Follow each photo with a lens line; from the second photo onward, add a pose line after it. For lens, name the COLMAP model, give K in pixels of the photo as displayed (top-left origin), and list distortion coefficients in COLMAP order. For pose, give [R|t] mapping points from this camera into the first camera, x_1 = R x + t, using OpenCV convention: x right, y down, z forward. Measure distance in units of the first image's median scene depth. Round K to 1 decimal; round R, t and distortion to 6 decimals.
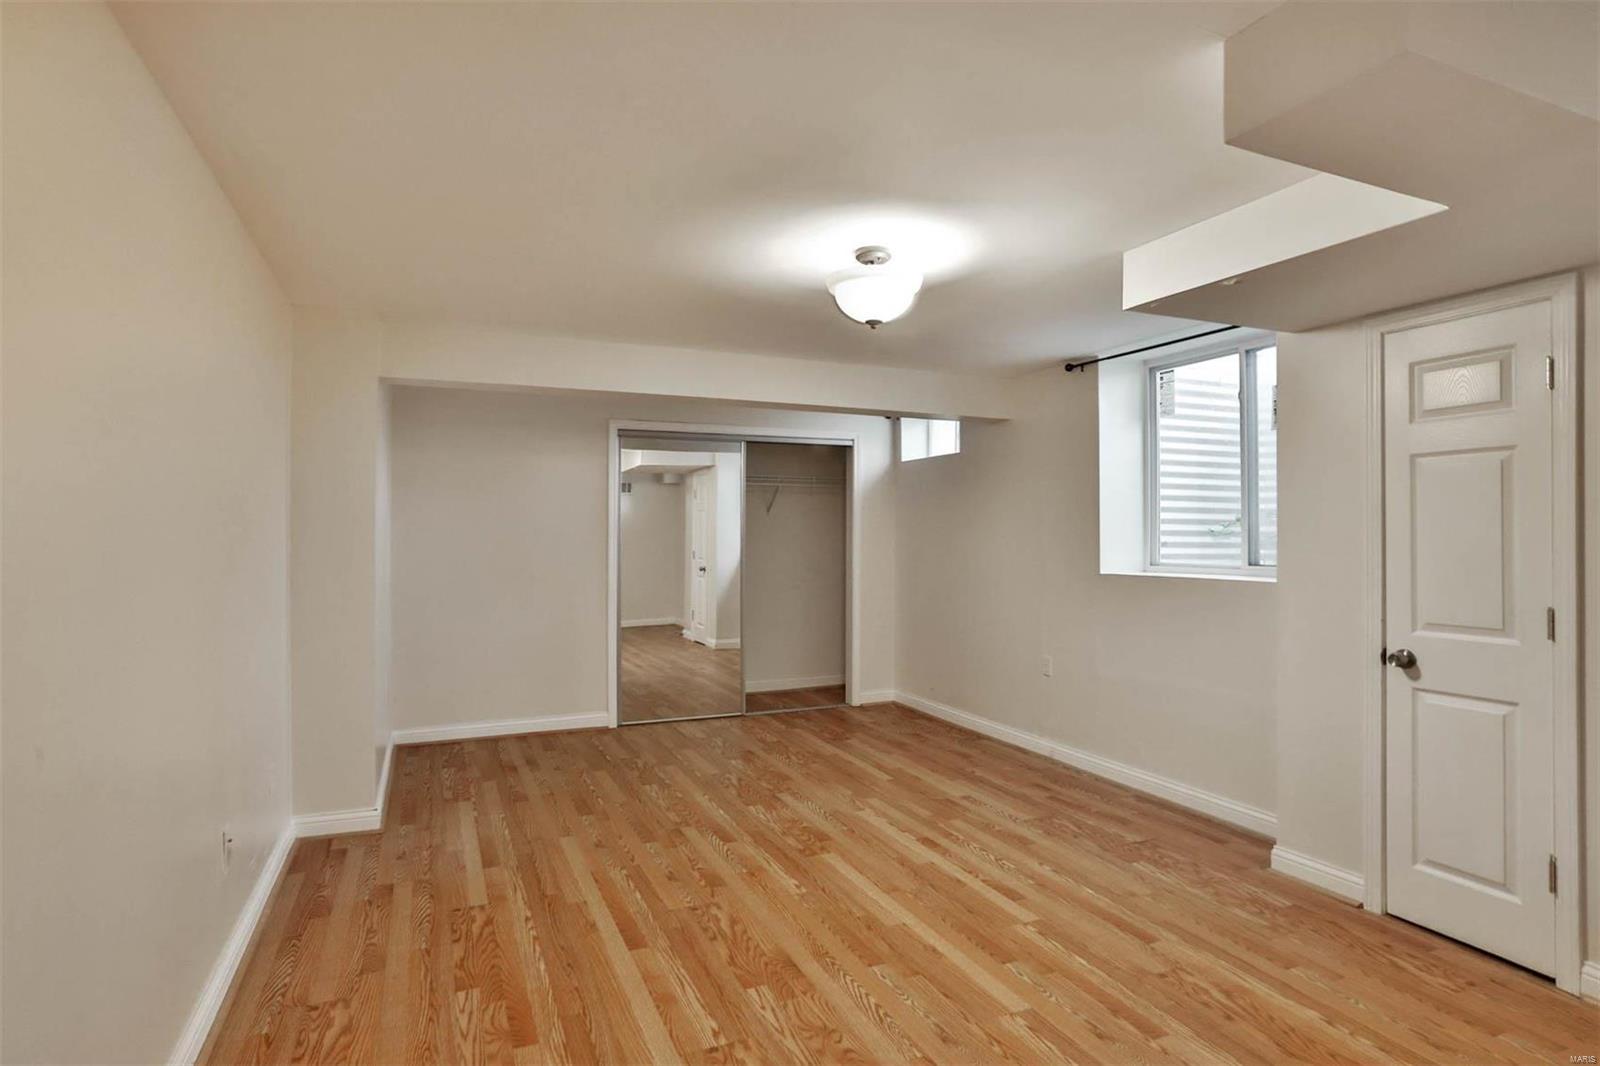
lens RADIAL K [[823.2, 0, 795.6], [0, 823.2, 535.5], [0, 0, 1]] dist [0.030204, 0.000411]
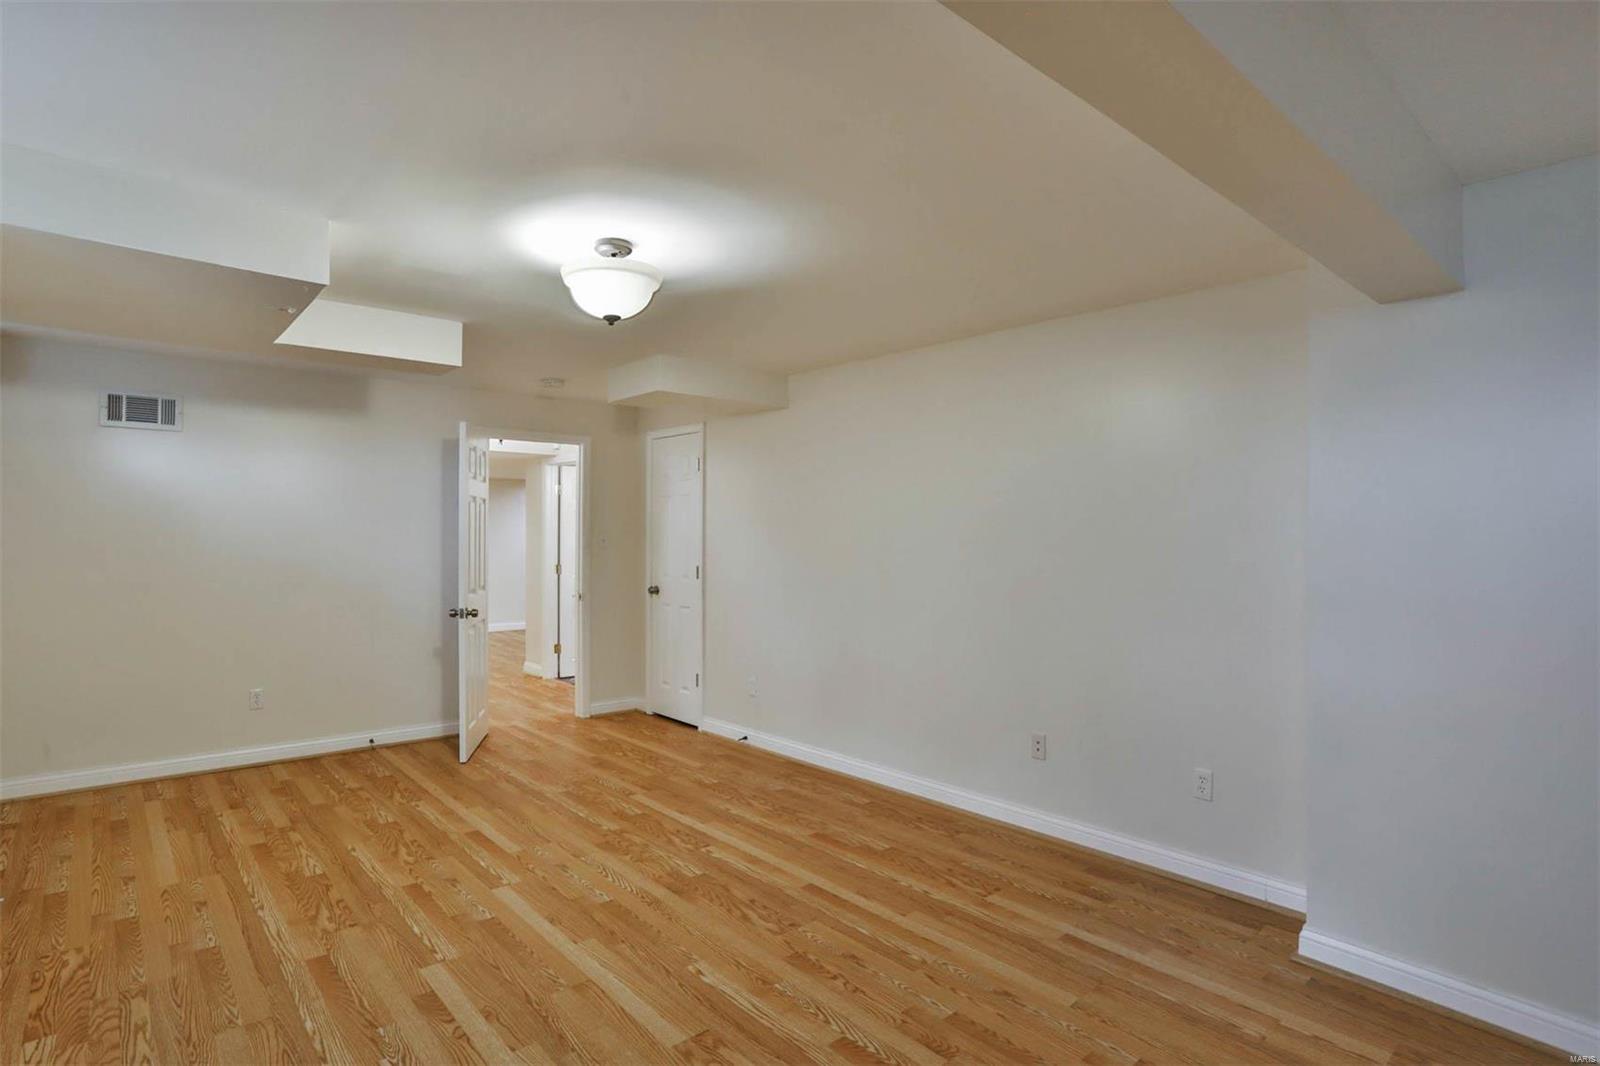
lens RADIAL K [[823.2, 0, 797.8], [0, 823.2, 524.4], [0, 0, 1]] dist [0.030204, 0.000411]
pose [[-0.952156, -0.007470, -0.305522, 0.187465], [-0.004910, 0.999946, -0.009145, -0.019712], [0.305574, -0.007207, -0.952141, 2.047488]]
